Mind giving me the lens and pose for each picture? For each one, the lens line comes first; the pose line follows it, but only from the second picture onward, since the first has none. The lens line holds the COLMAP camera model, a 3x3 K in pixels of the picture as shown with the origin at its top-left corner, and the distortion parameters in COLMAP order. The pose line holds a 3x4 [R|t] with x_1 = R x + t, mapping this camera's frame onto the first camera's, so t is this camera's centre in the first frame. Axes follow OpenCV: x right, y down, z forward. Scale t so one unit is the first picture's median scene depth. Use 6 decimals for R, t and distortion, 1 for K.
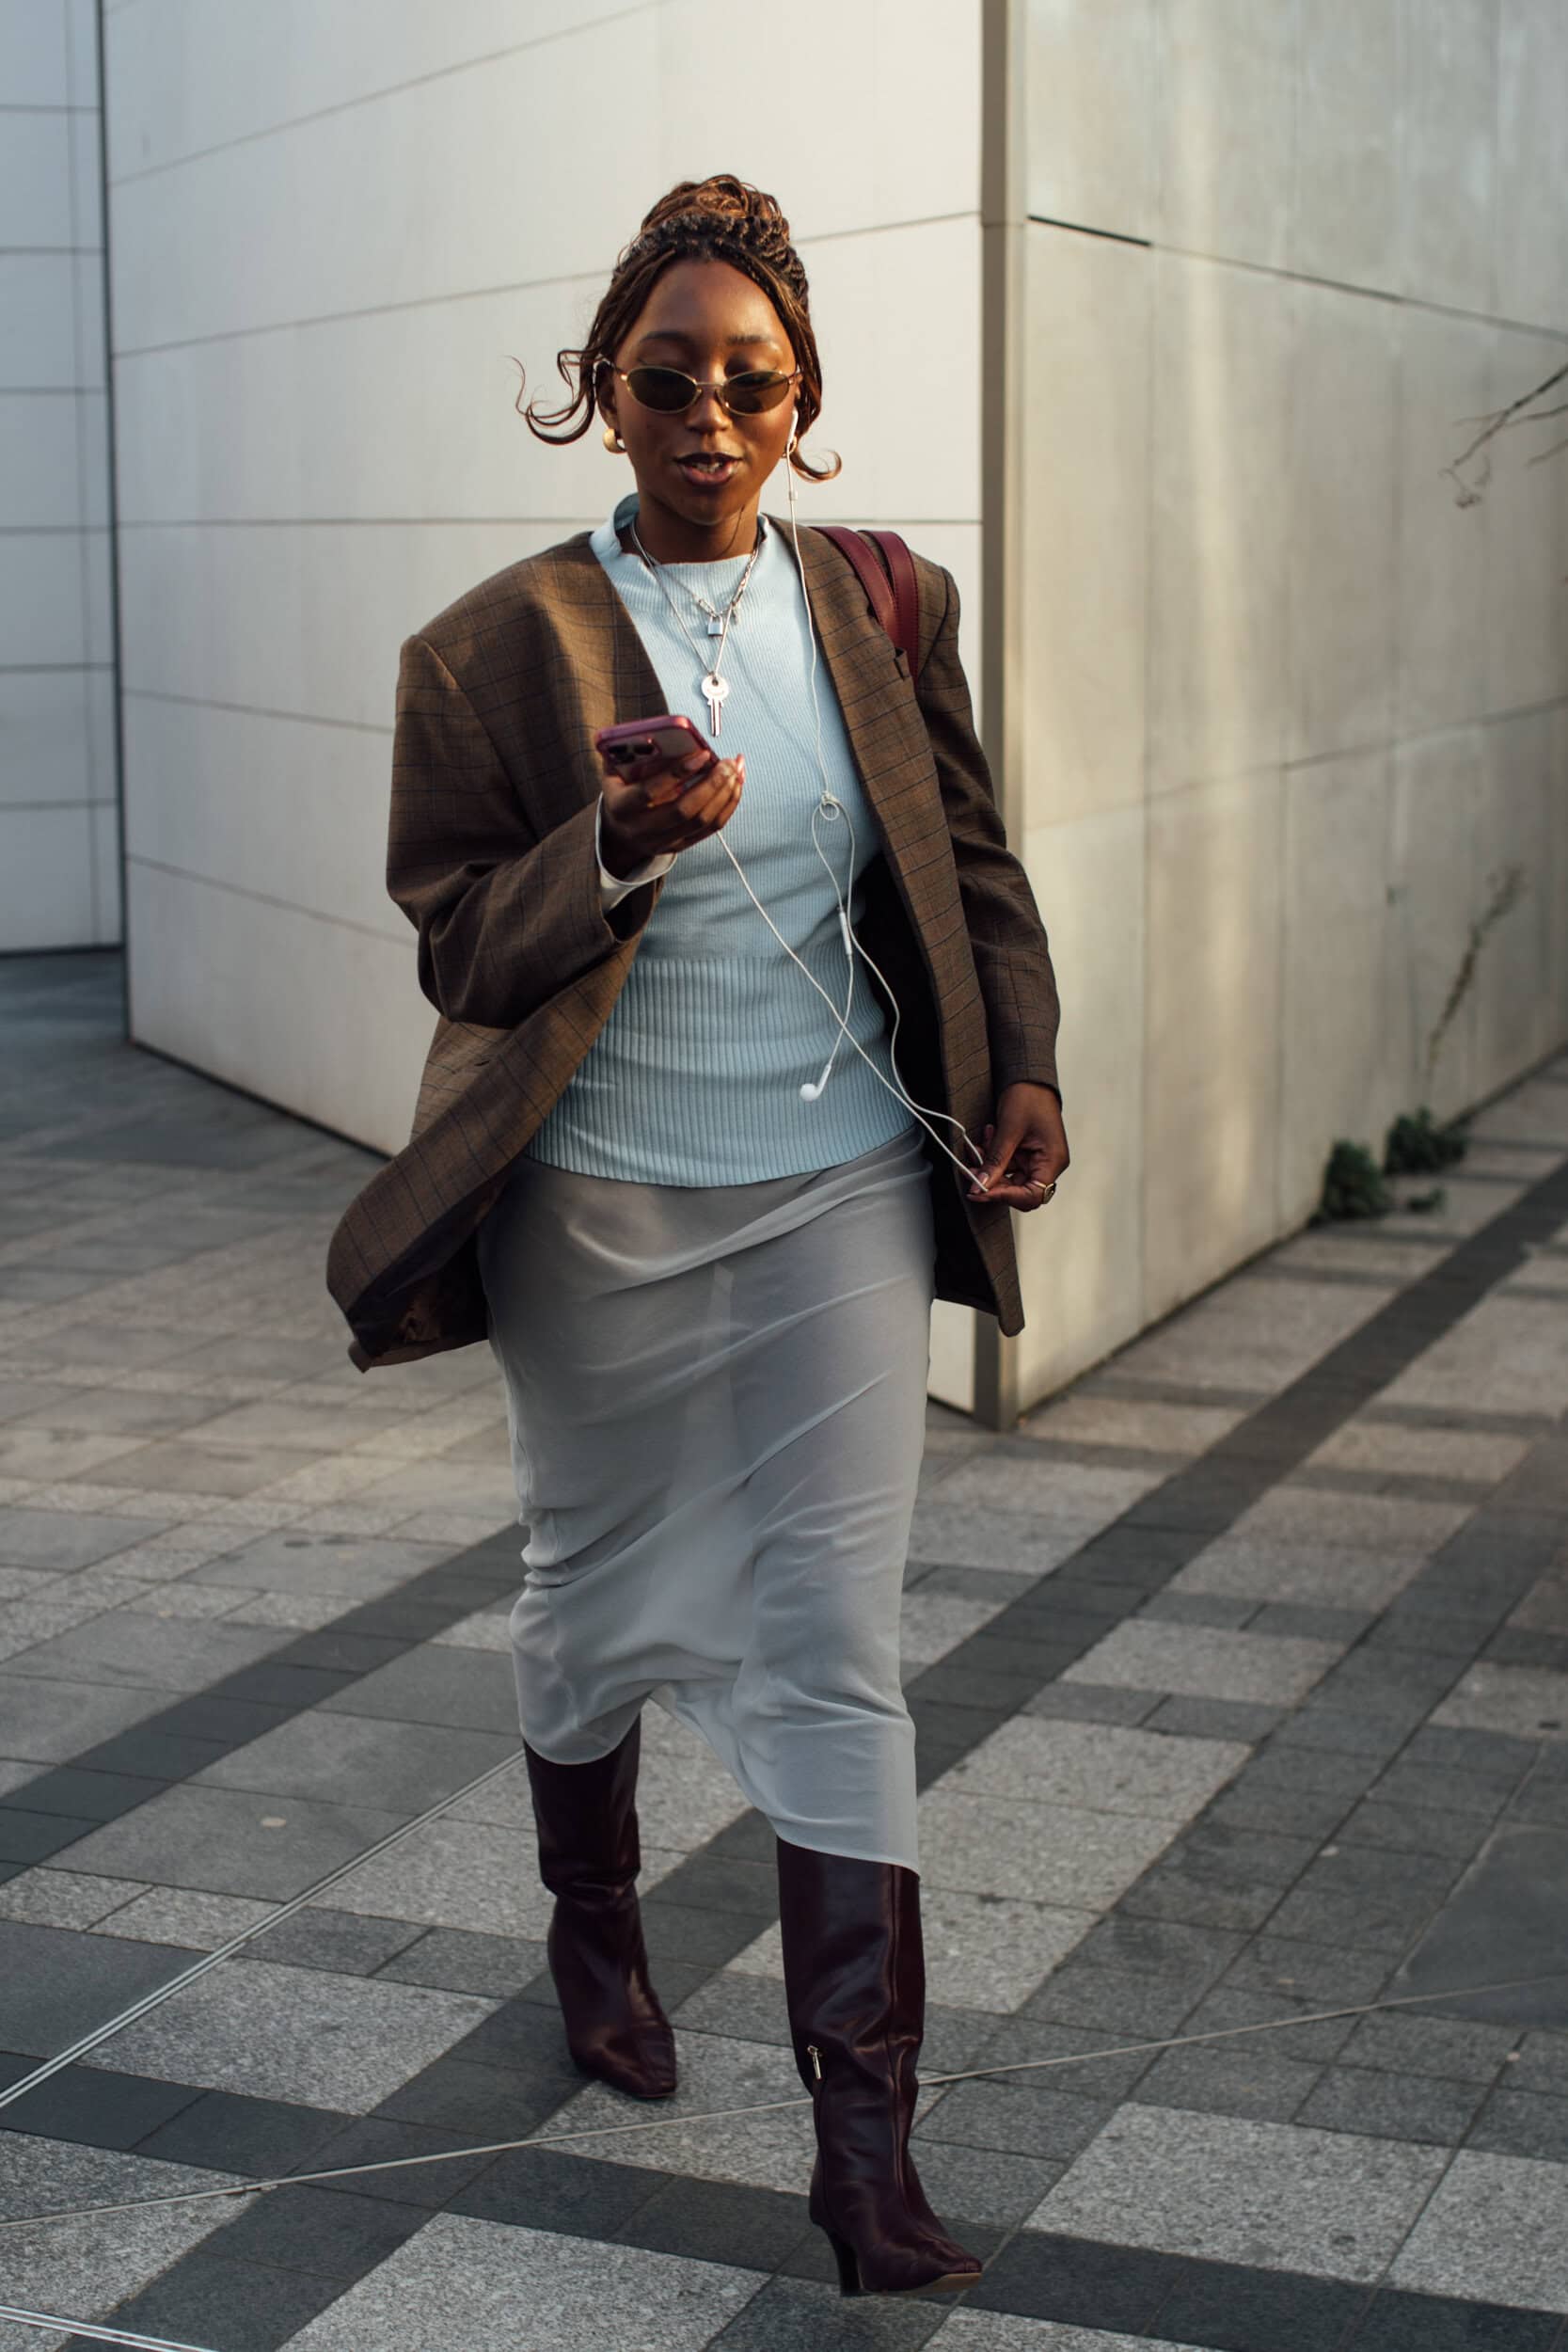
lens RADIAL K [[3978.0, 0, 784.0], [0, 3978.0, 1176.0], [0, 0, 1]] dist [-0.213176, 0.348896]
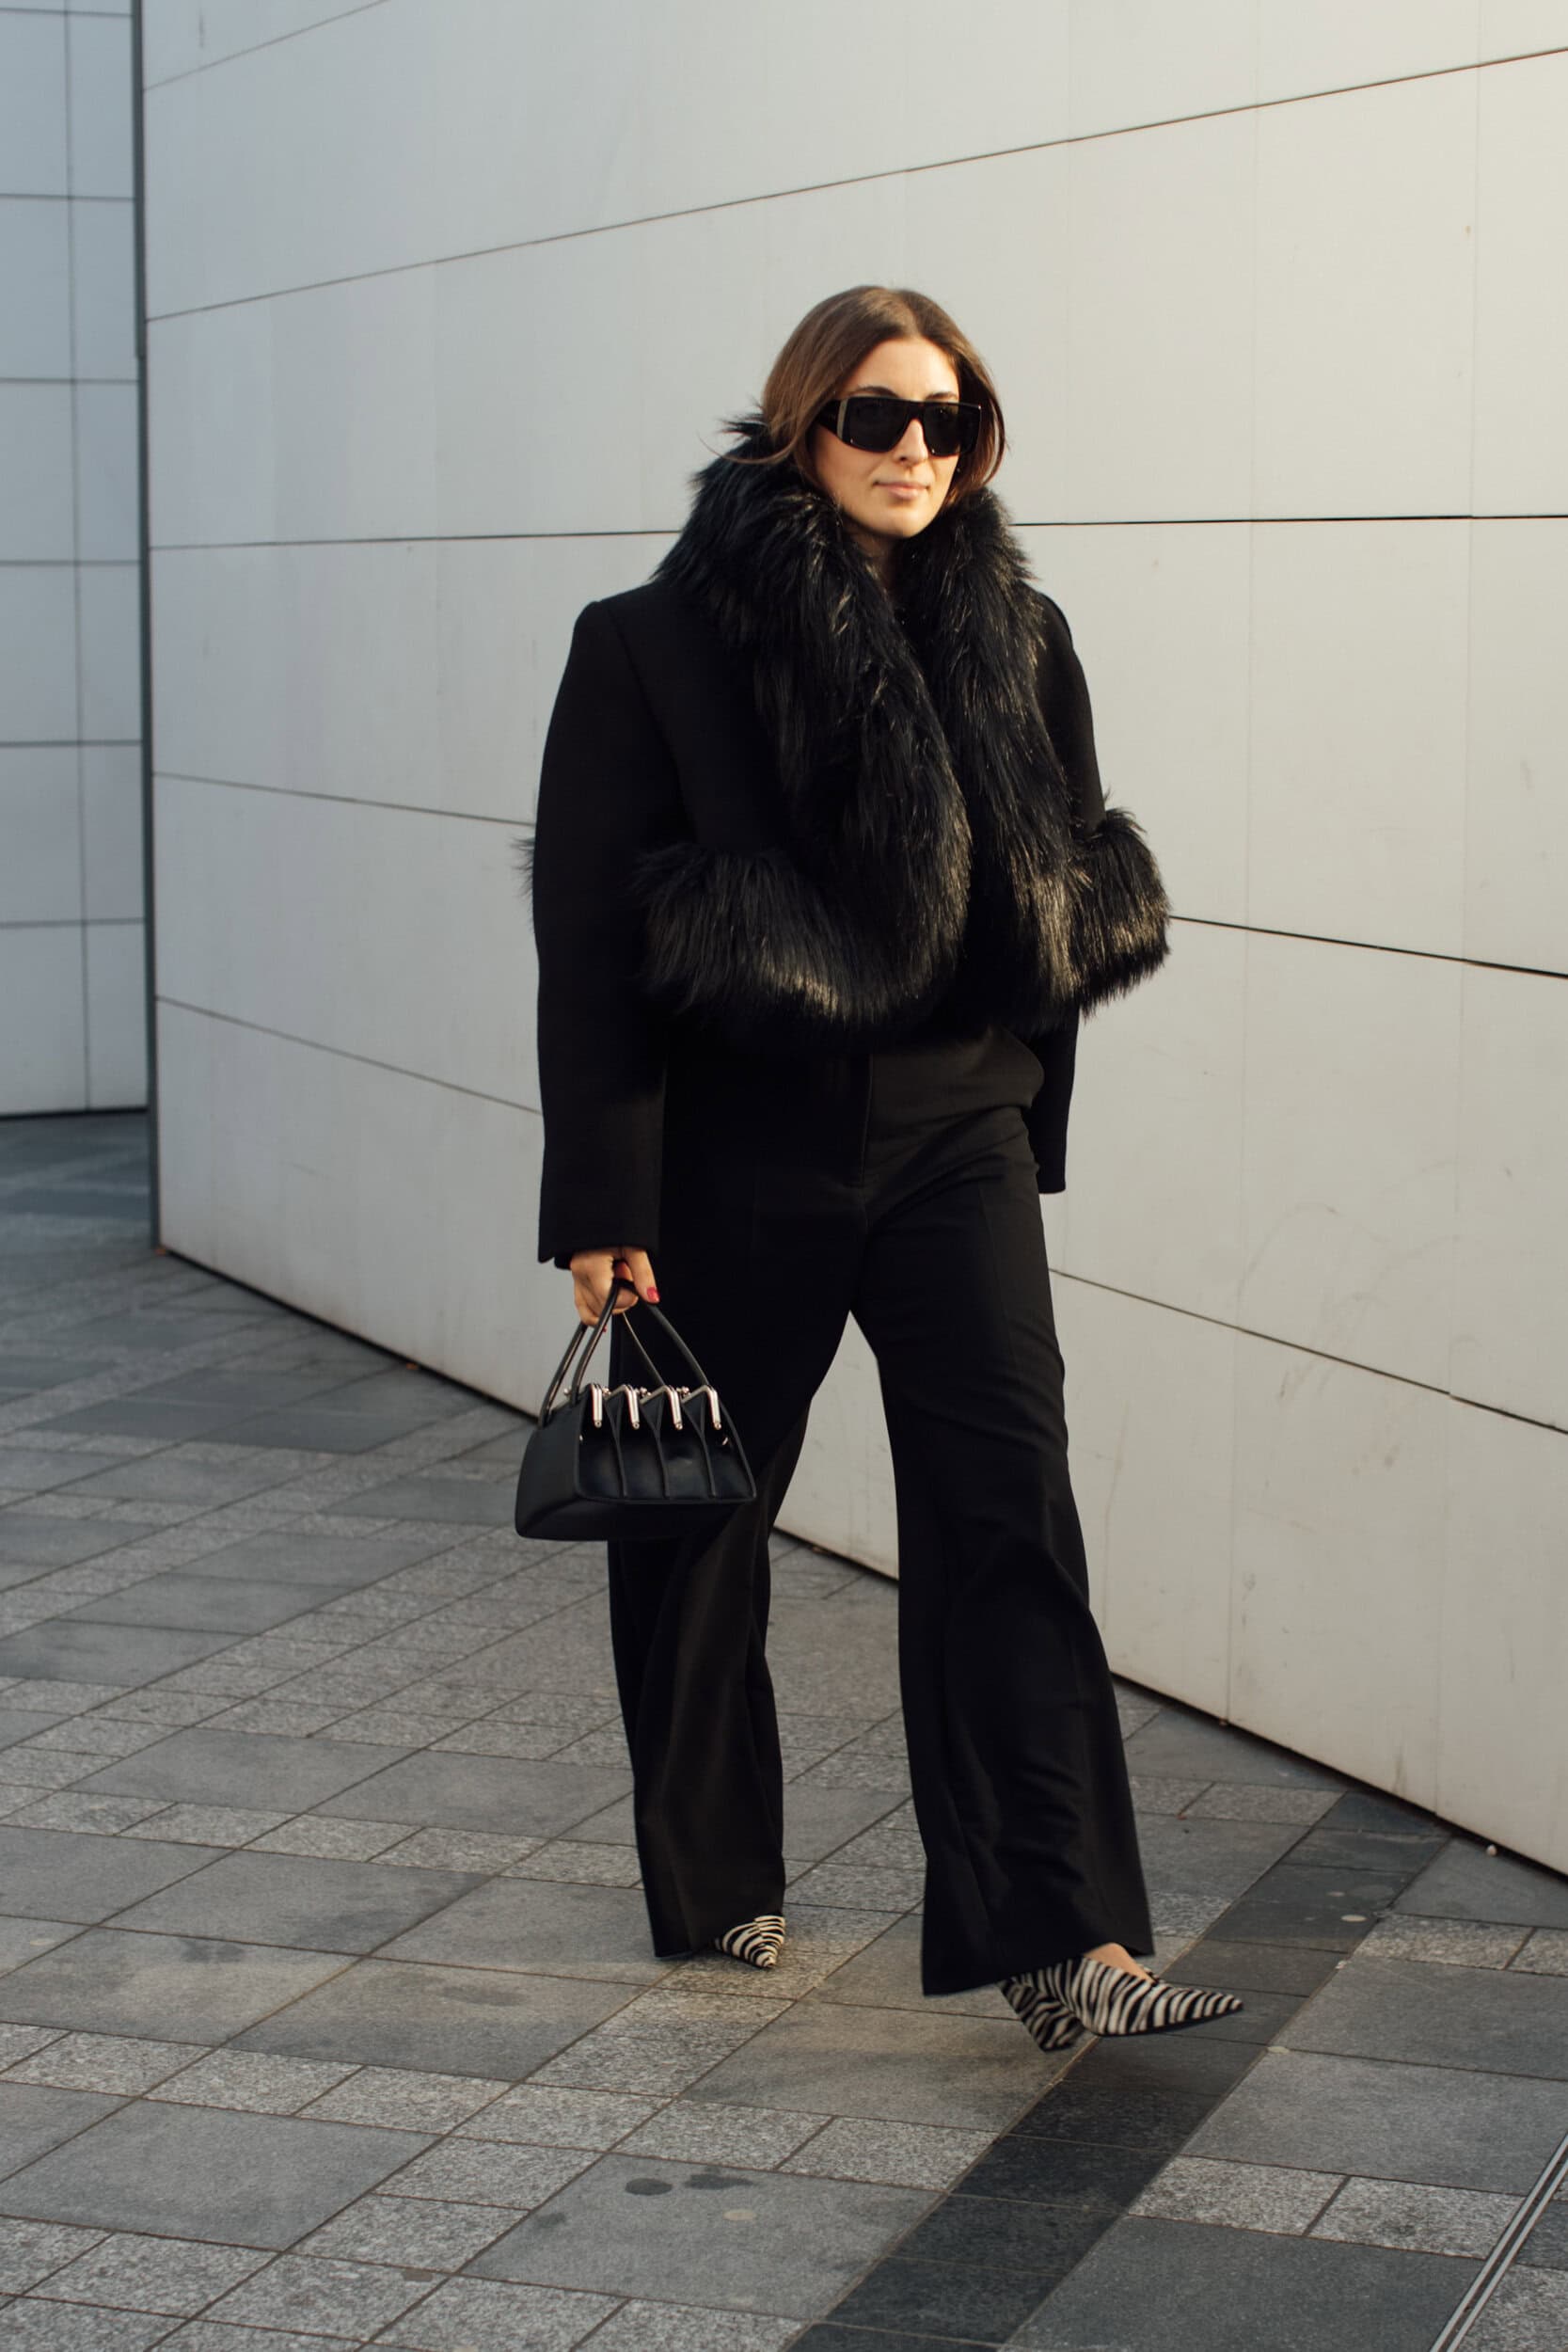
lens RADIAL K [[4487.8, 0, 863.6], [0, 4487.8, 1178.4], [0, 0, 1]] dist [-0.147462, 0.157127]
pose [[0.999674, 0.001603, 0.025495, -0.105001], [-0.000752, 0.999444, -0.033345, -0.036654], [-0.025534, 0.033315, 0.999119, 0.310237]]
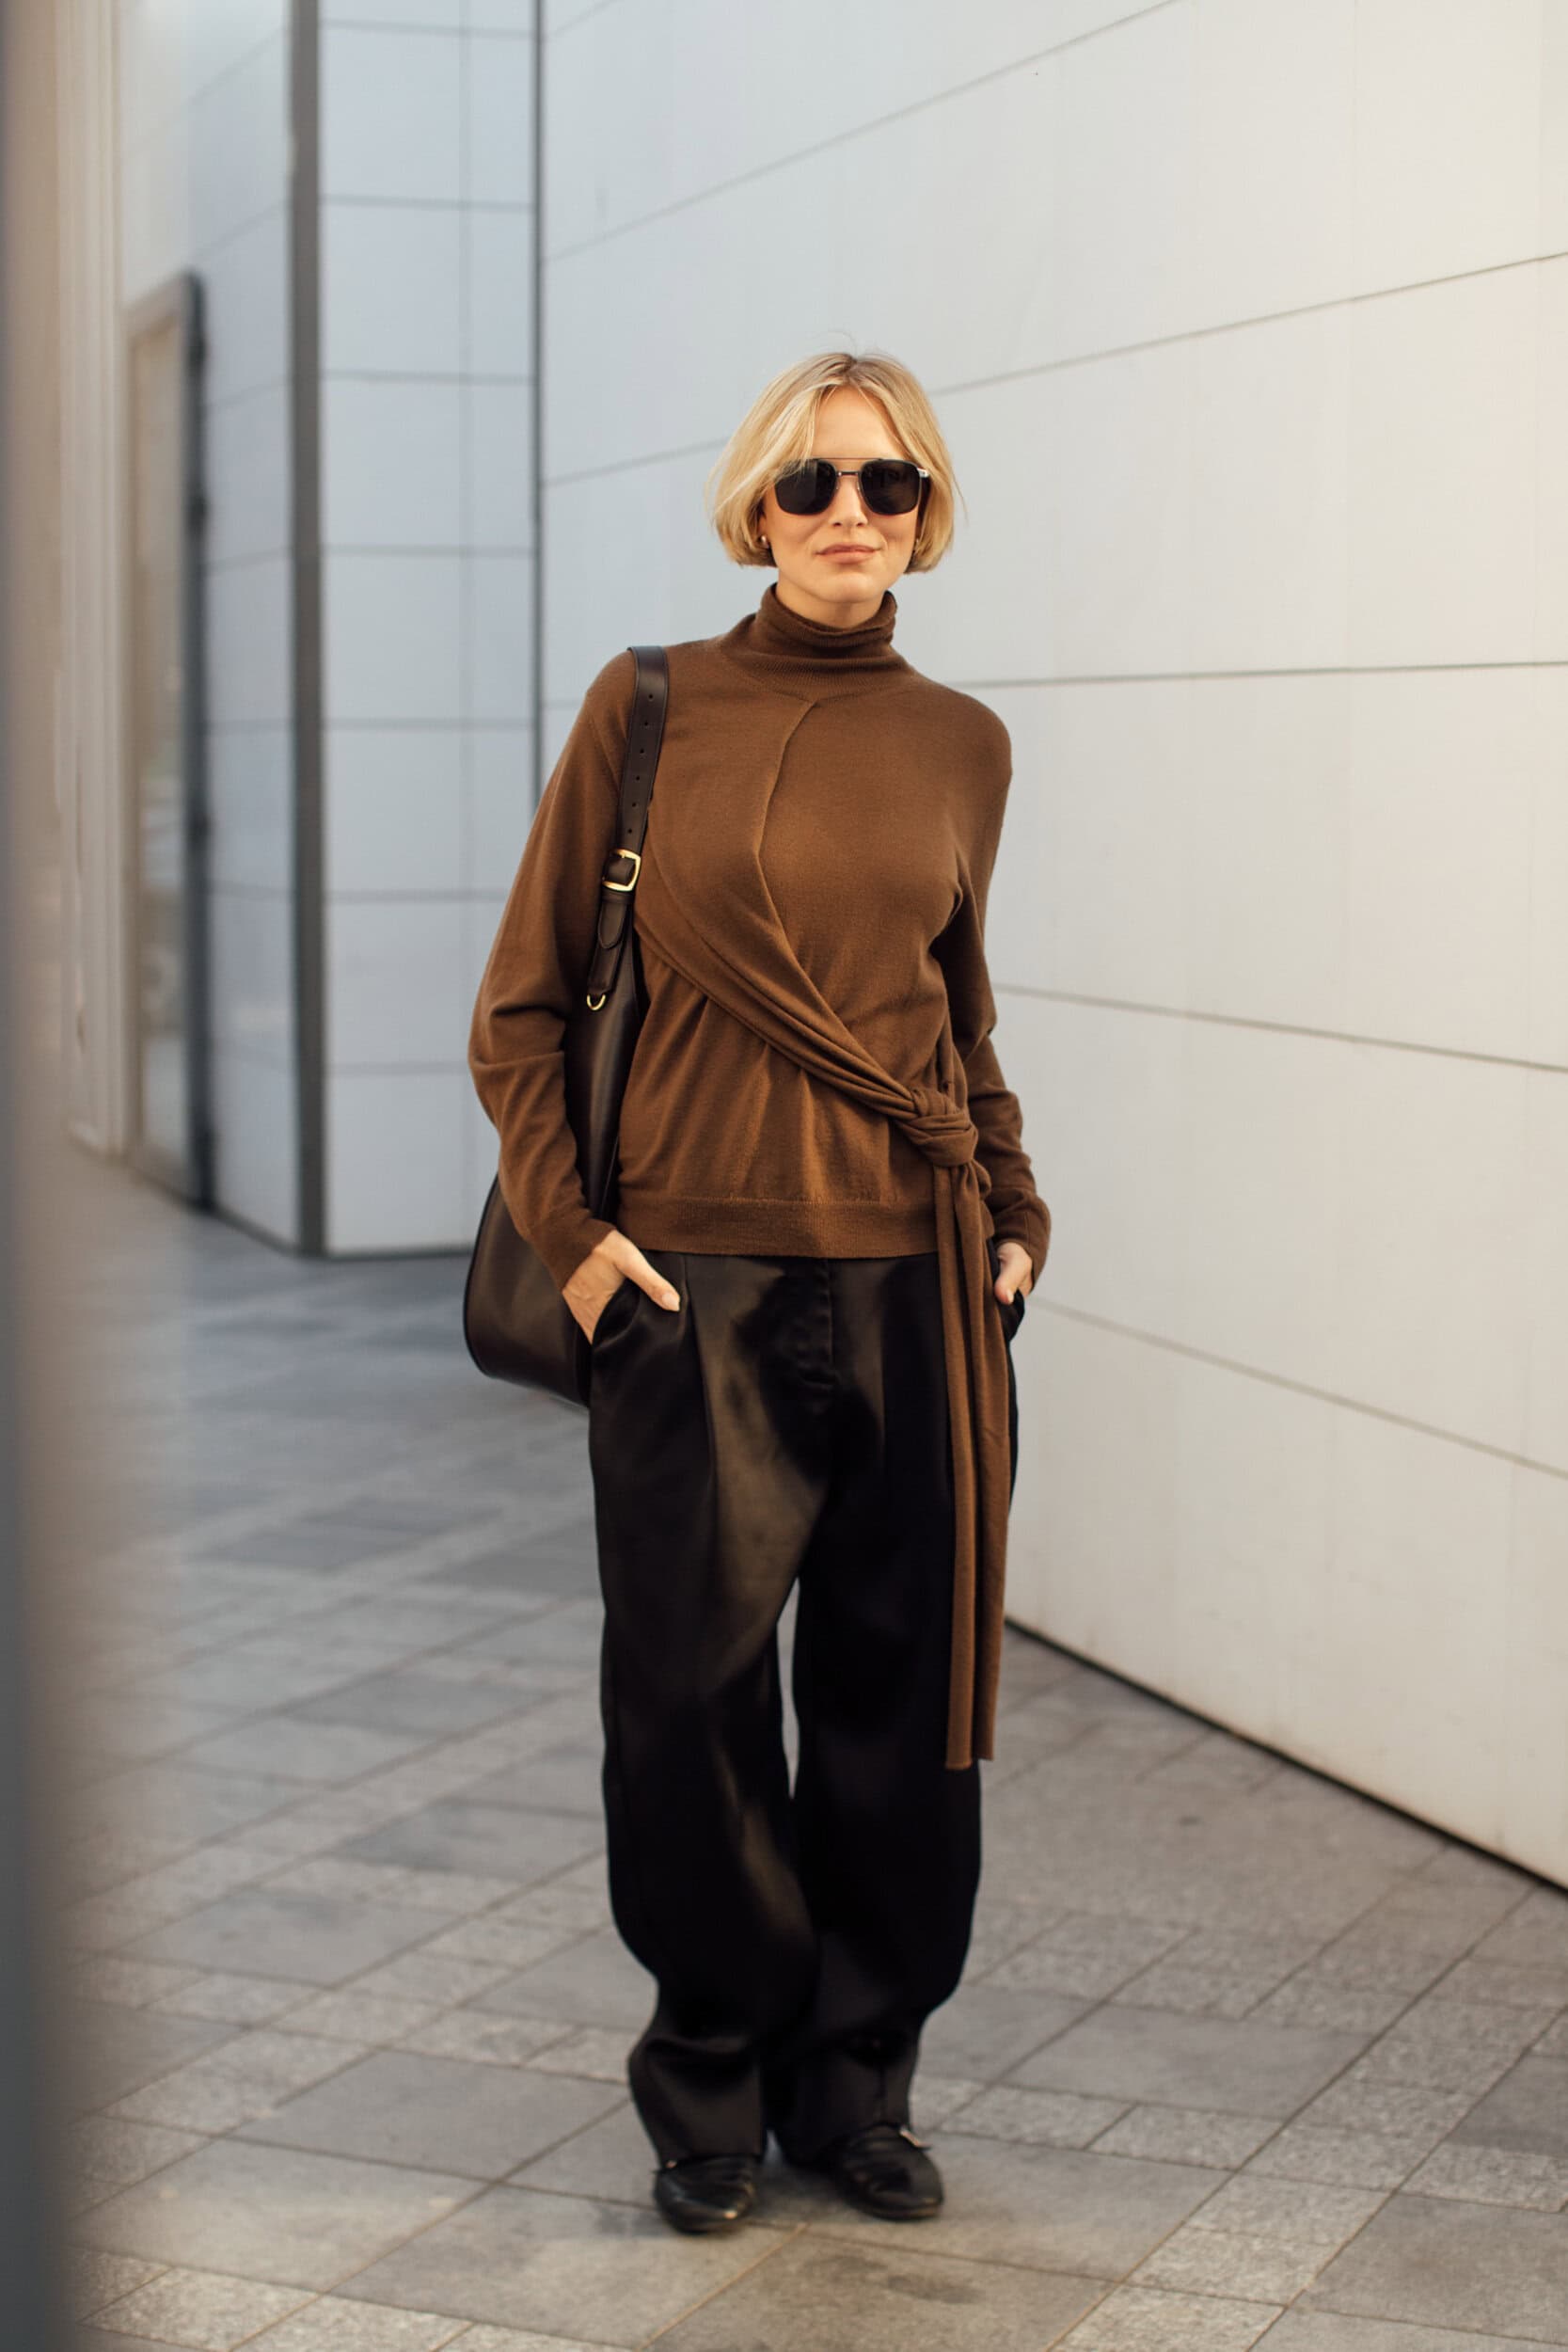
lens RADIAL K [[3978.0, 0, 784.0], [0, 3978.0, 1176.0], [0, 0, 1]] dist [-0.213176, 0.348896]
pose [[0.997907, 0.013359, -0.063269, -0.136966], [-0.017281, 0.997936, -0.061849, -0.054248], [0.062312, 0.062813, 0.996078, 0.469200]]
